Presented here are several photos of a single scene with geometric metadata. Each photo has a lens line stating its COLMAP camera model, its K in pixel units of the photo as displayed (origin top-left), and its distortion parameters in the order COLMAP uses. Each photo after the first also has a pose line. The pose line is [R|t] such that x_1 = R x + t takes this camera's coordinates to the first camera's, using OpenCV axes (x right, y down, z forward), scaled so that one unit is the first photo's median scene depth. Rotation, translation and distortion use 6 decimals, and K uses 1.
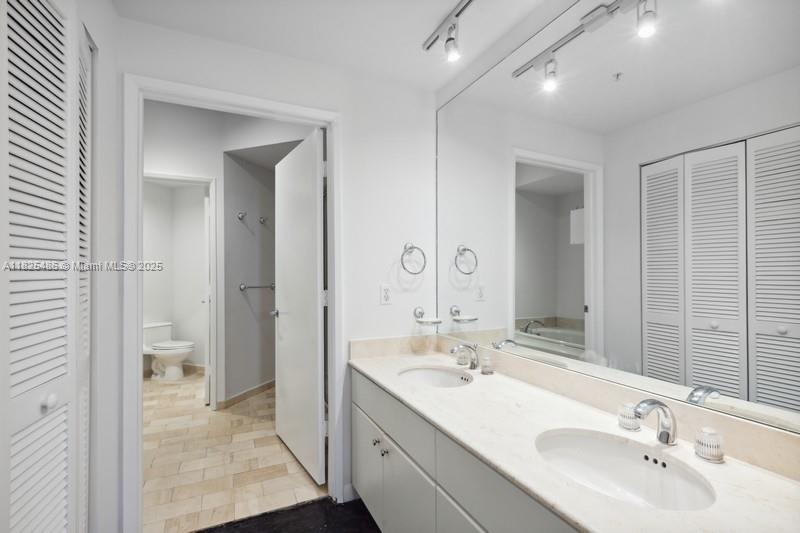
lens RADIAL K [[365.9, 0, 406.4], [0, 365.9, 267.1], [0, 0, 1]] dist [0.000708, 0.000011]
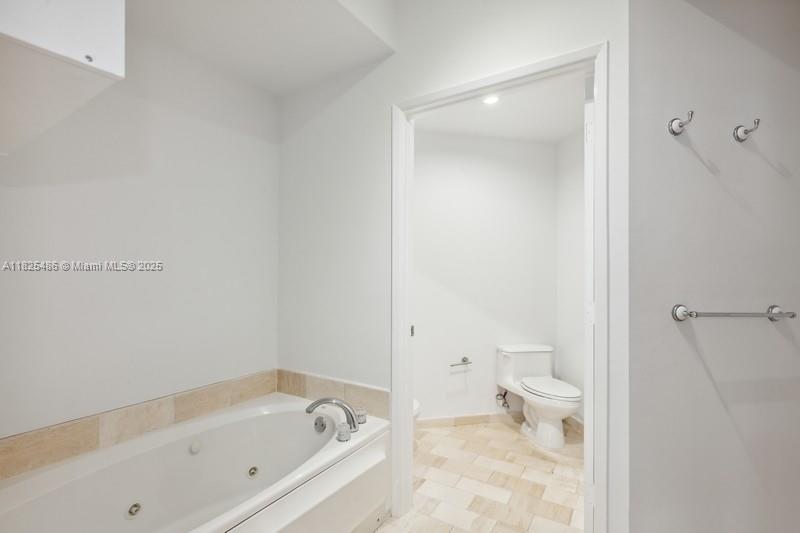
lens RADIAL K [[365.9, 0, 406.4], [0, 365.9, 267.1], [0, 0, 1]] dist [0.000708, 0.000011]
pose [[0.498401, 0.008918, -0.866901, -0.245808], [0.000750, 0.999942, 0.010718, 0.001893], [0.866946, -0.005992, 0.498366, 0.531940]]
